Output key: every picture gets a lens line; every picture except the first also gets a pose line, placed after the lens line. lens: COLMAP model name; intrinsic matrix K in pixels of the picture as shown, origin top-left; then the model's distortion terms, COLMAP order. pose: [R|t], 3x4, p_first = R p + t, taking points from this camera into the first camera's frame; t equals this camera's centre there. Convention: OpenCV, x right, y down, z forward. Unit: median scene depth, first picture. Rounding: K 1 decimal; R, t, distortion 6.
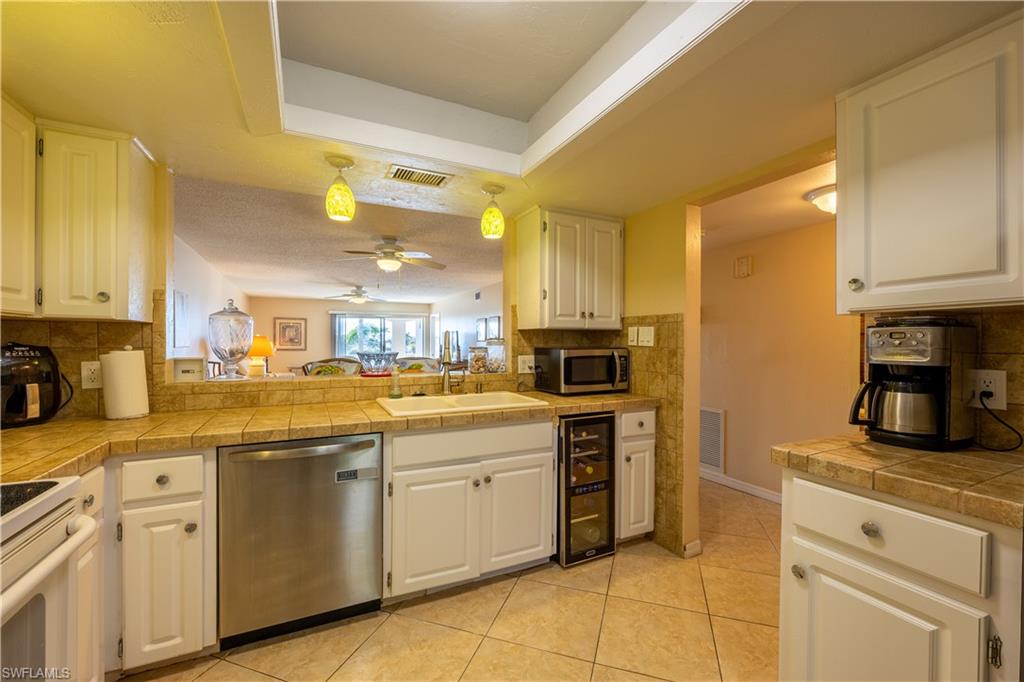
lens RADIAL K [[406.3, 0, 493.6], [0, 406.3, 344.0], [0, 0, 1]] dist [-0.002286, -0.000266]
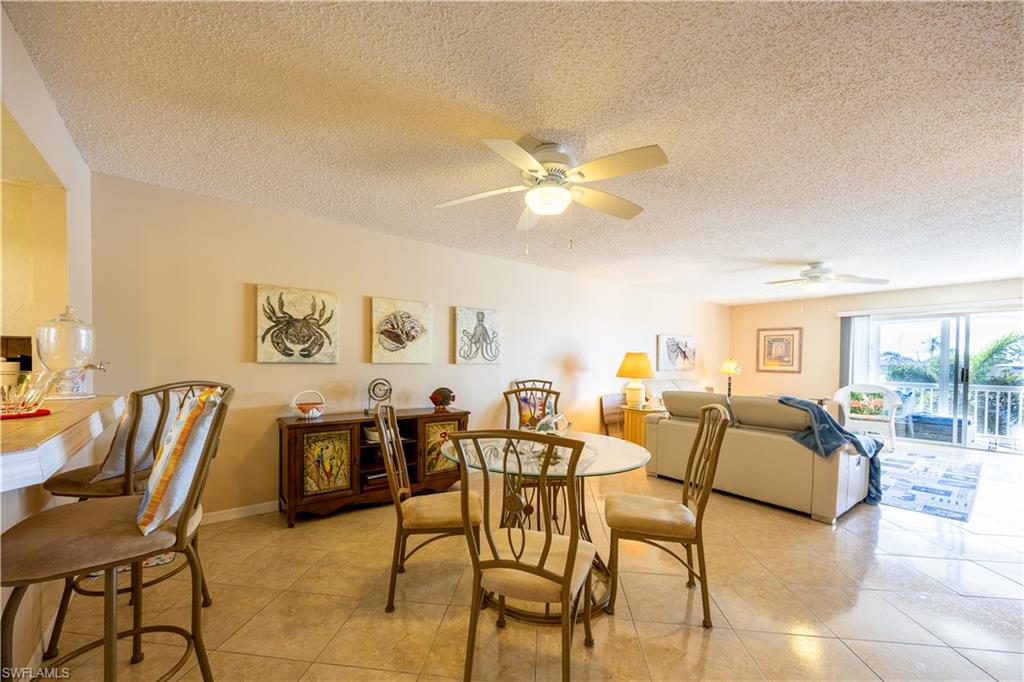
lens RADIAL K [[402.3, 0, 500.6], [0, 402.3, 367.1], [0, 0, 1]] dist [-0.002839, -0.000065]
pose [[0.240192, 0.019117, -0.970537, 0.449839], [-0.011305, 0.999793, 0.016896, -0.004173], [0.970659, 0.006914, 0.240359, 1.791161]]
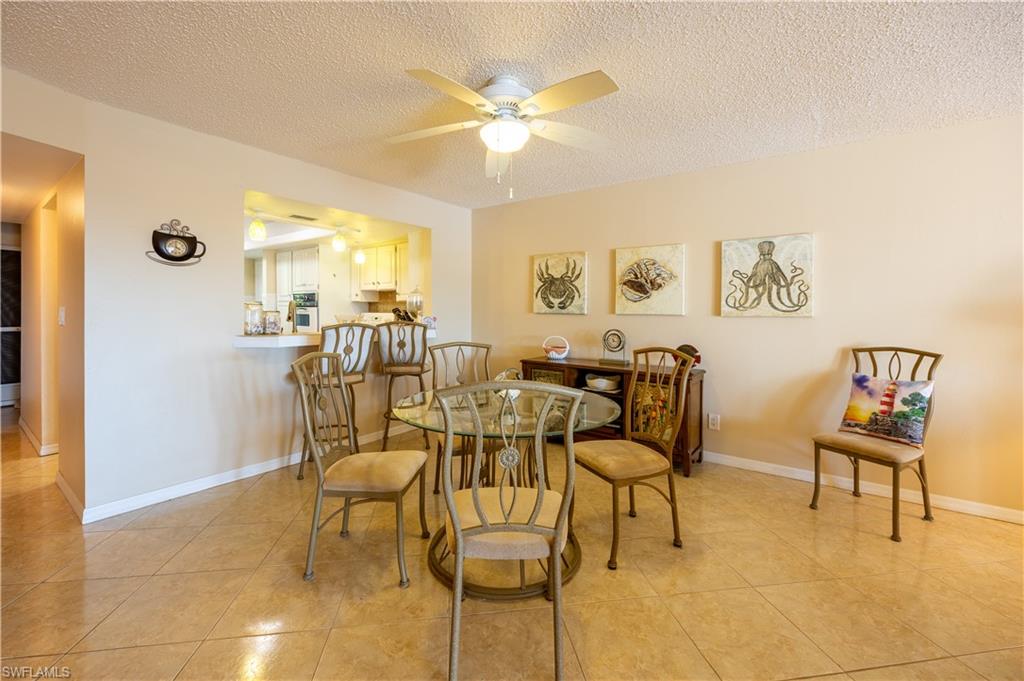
lens RADIAL K [[430.0, 0, 511.0], [0, 430.0, 317.7], [0, 0, 1]] dist [-0.000380, 0.000002]
pose [[-0.877118, 0.001693, -0.480273, -0.064677], [-0.007920, 0.999807, 0.017989, -0.000577], [0.480210, 0.019582, -0.876935, 3.109467]]
